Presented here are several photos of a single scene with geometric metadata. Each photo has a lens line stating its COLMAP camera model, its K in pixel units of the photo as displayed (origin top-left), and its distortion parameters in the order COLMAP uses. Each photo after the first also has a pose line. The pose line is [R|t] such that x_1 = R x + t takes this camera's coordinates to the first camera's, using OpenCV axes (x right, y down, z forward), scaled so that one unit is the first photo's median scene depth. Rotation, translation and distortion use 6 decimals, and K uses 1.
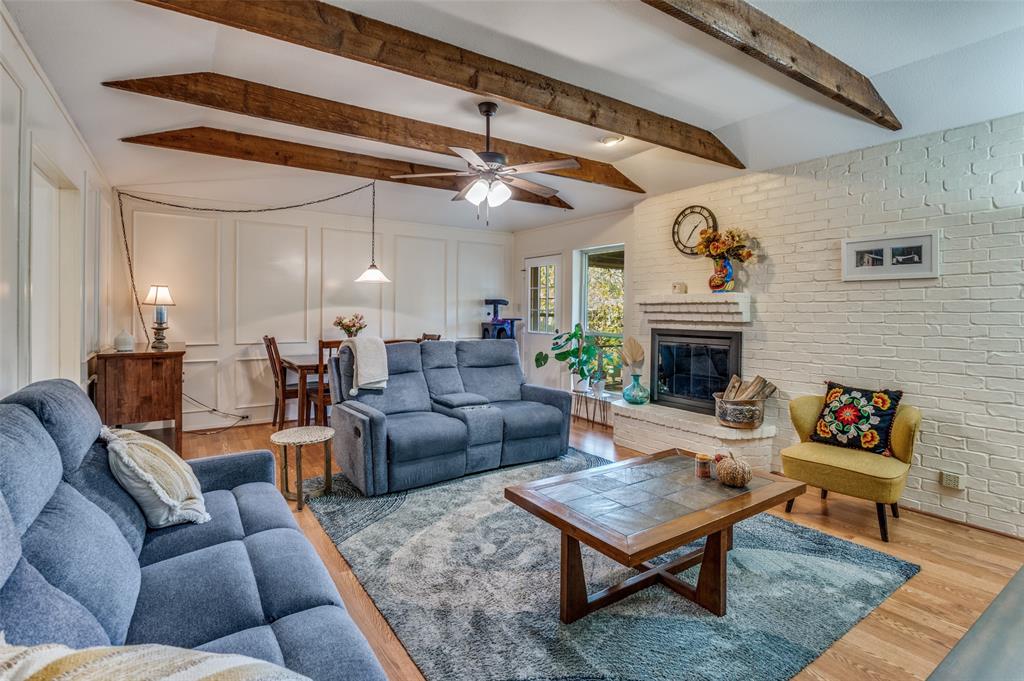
lens RADIAL K [[505.0, 0, 502.8], [0, 505.0, 309.8], [0, 0, 1]] dist [-0.000205, 0.000041]
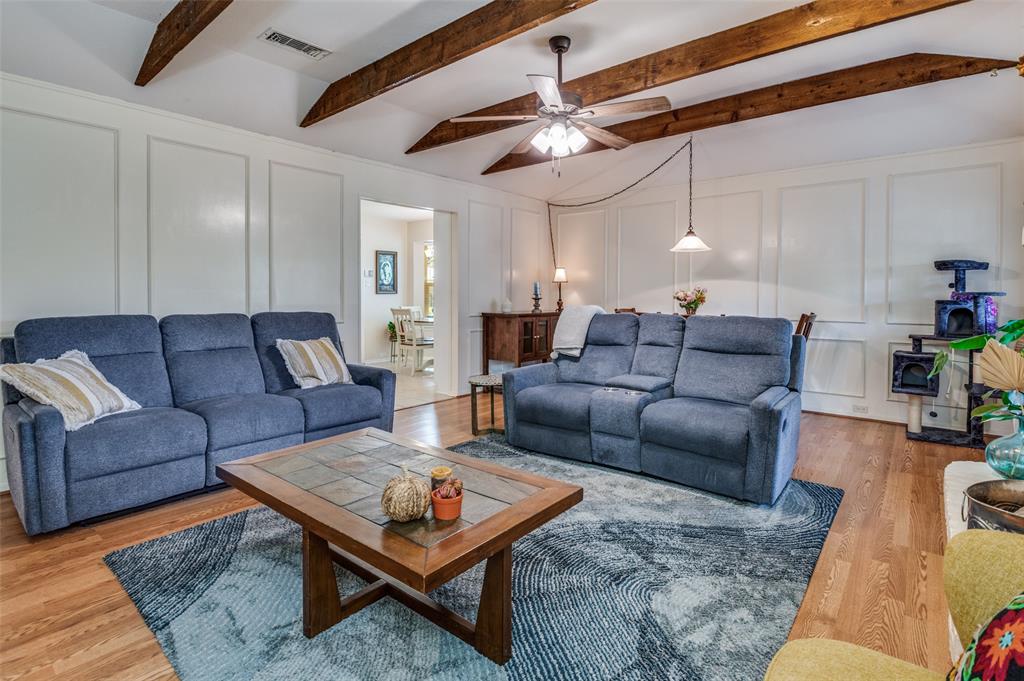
lens RADIAL K [[505.0, 0, 502.8], [0, 505.0, 309.8], [0, 0, 1]] dist [-0.000205, 0.000041]
pose [[0.279167, 0.020383, -0.960026, 0.393853], [-0.000549, 0.999778, 0.021067, 0.024436], [0.960242, -0.005354, 0.279116, 0.334417]]
